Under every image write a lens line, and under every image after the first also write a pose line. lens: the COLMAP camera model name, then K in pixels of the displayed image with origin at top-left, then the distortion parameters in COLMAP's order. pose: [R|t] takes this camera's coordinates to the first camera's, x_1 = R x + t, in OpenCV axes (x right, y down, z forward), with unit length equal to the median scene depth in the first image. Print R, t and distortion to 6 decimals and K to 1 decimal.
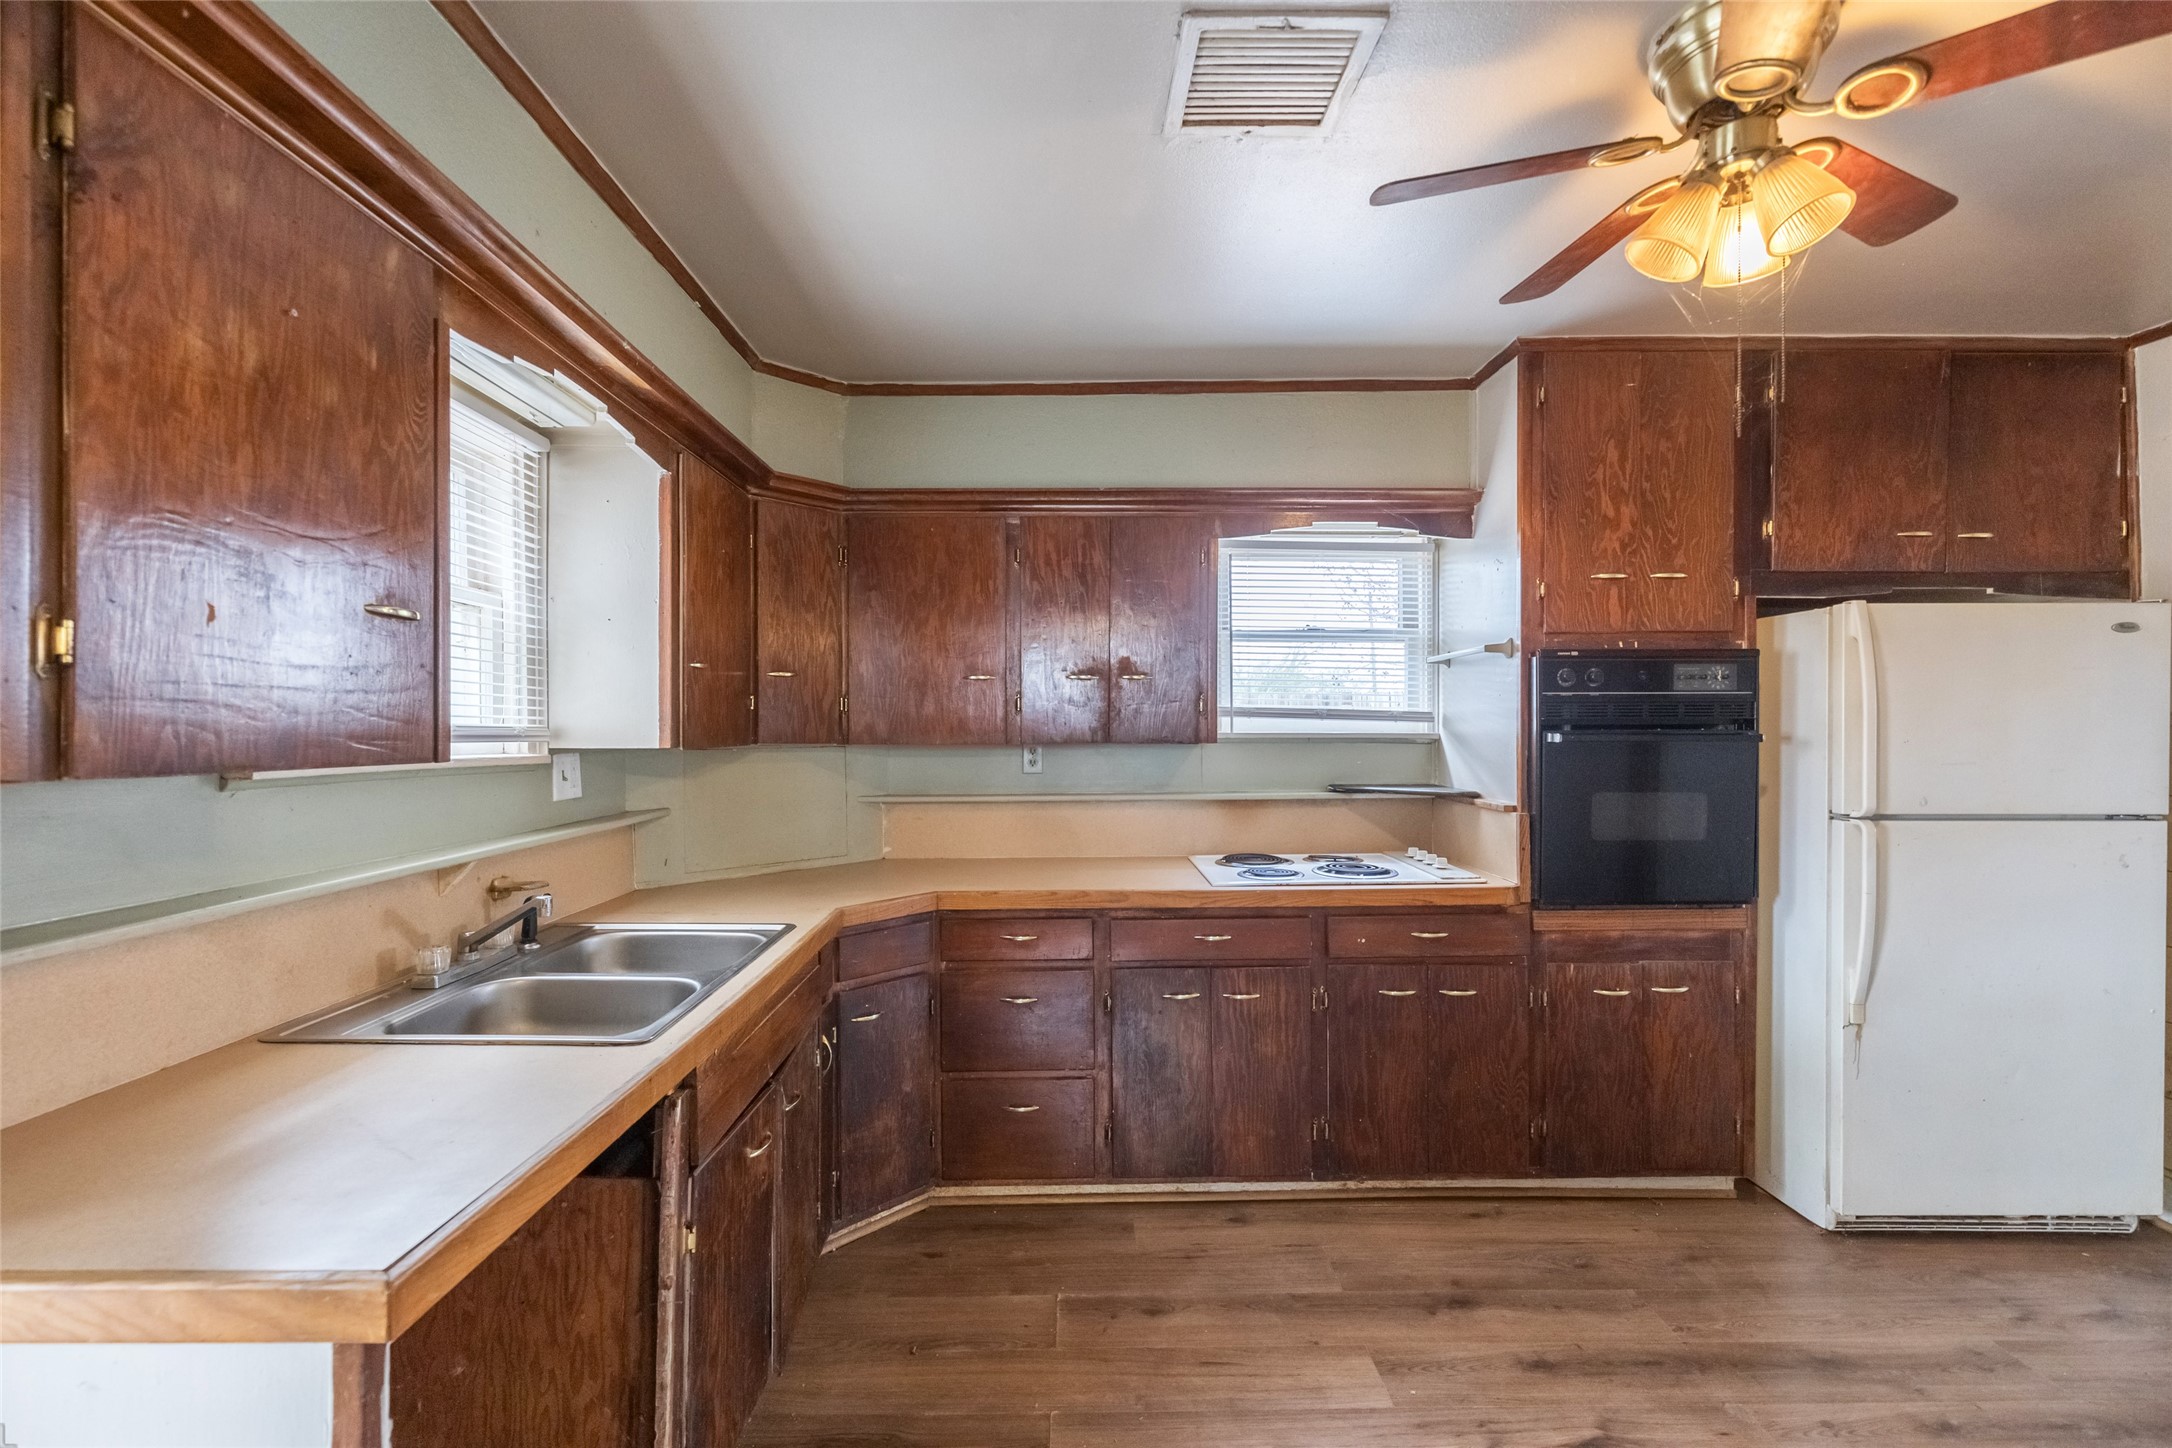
lens RADIAL K [[986.7, 0, 1084.0], [0, 986.7, 727.0], [0, 0, 1]] dist [-0.004002, -0.000261]
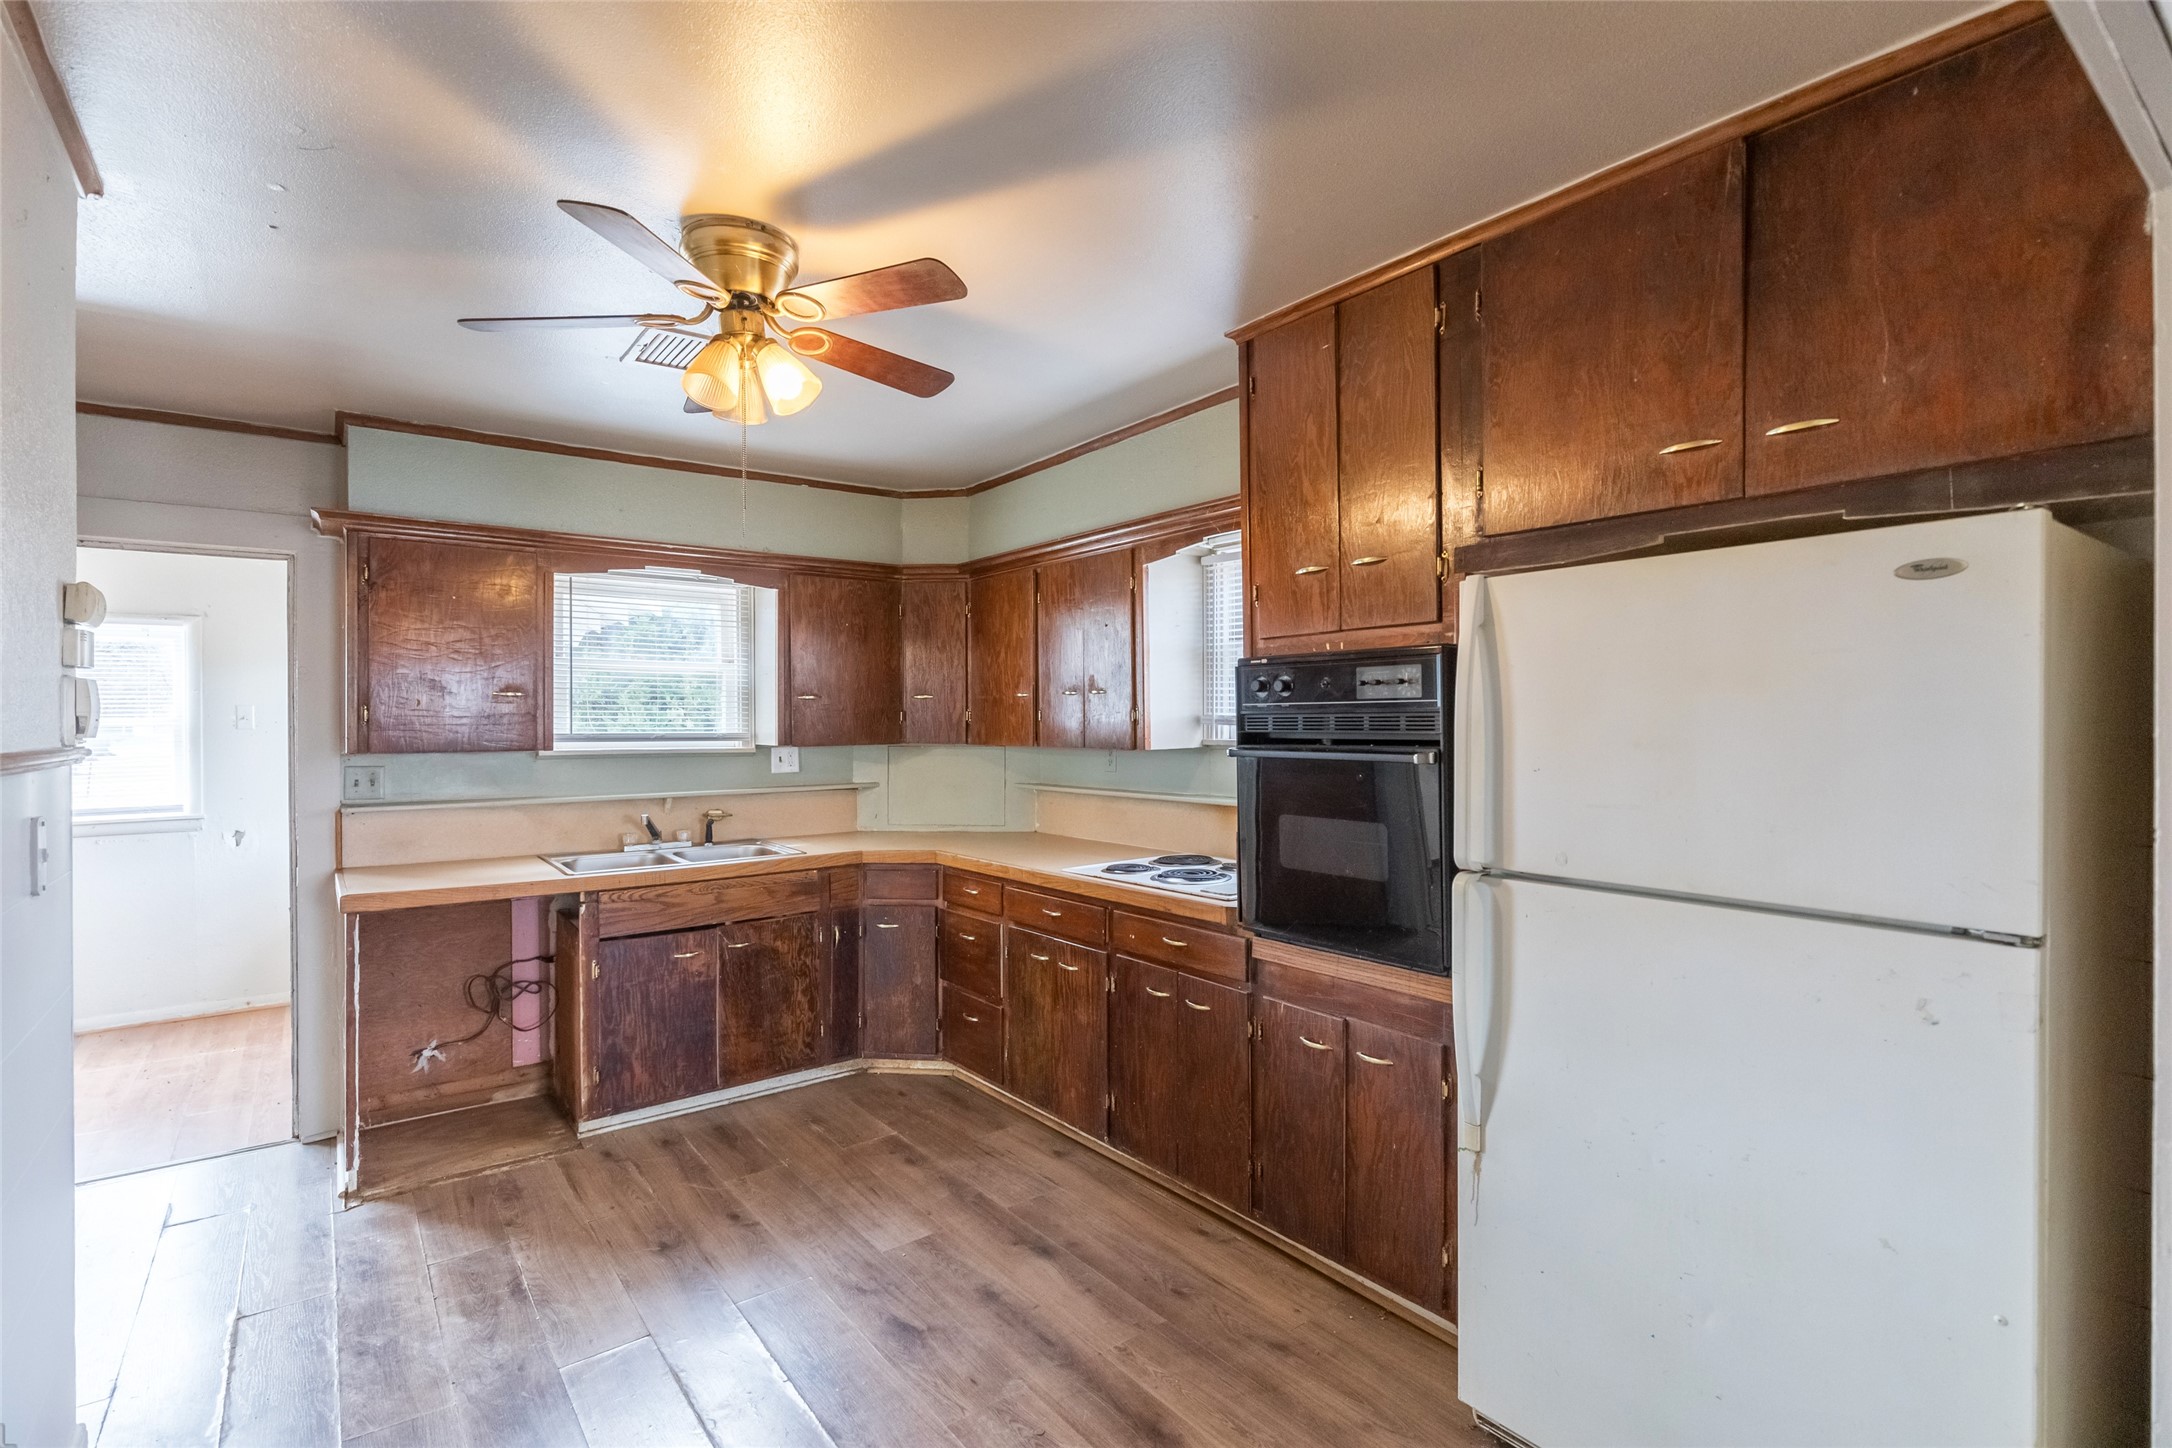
lens RADIAL K [[1038.4, 0, 1086.0], [0, 1038.4, 724.0], [0, 0, 1]] dist [-0.007806, 0.000081]
pose [[0.589561, 0.003309, -0.807717, 1.171055], [0.001536, 0.999985, 0.005218, -0.021136], [0.807722, -0.004317, 0.589547, 0.293203]]
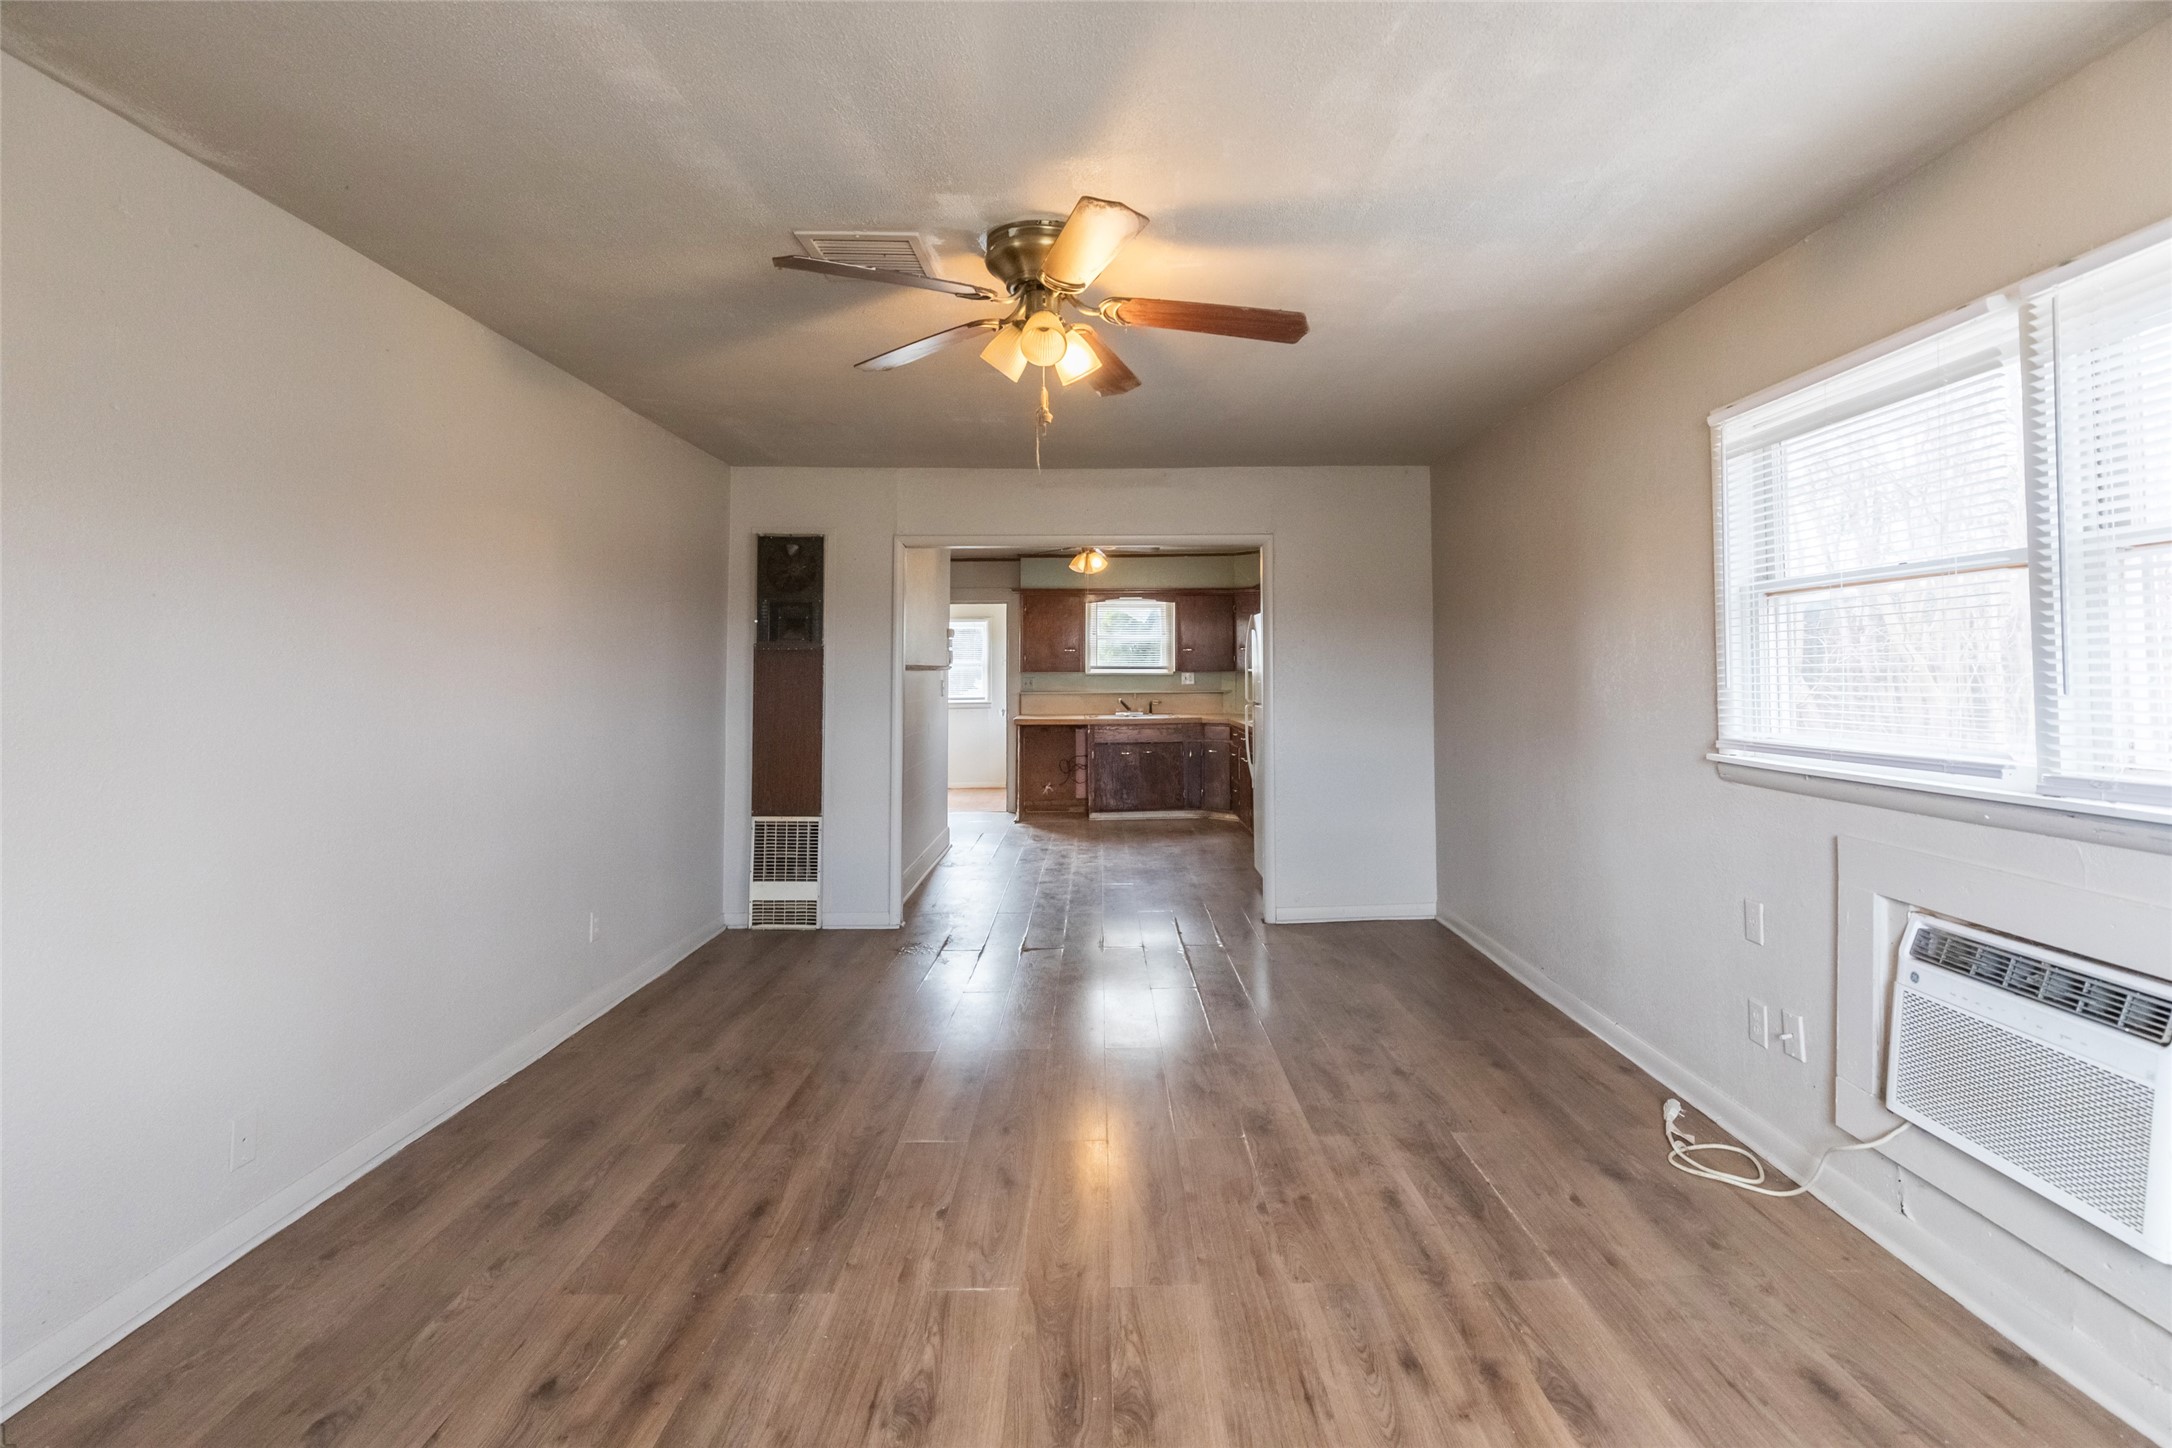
lens RADIAL K [[1024.6, 0, 1108.5], [0, 1024.6, 628.3], [0, 0, 1]] dist [0.003249, -0.000781]
pose [[-0.001520, -0.036095, -0.999347, 3.136399], [0.004022, 0.999340, -0.036101, -0.003121], [0.999991, -0.004074, -0.001373, 0.615366]]
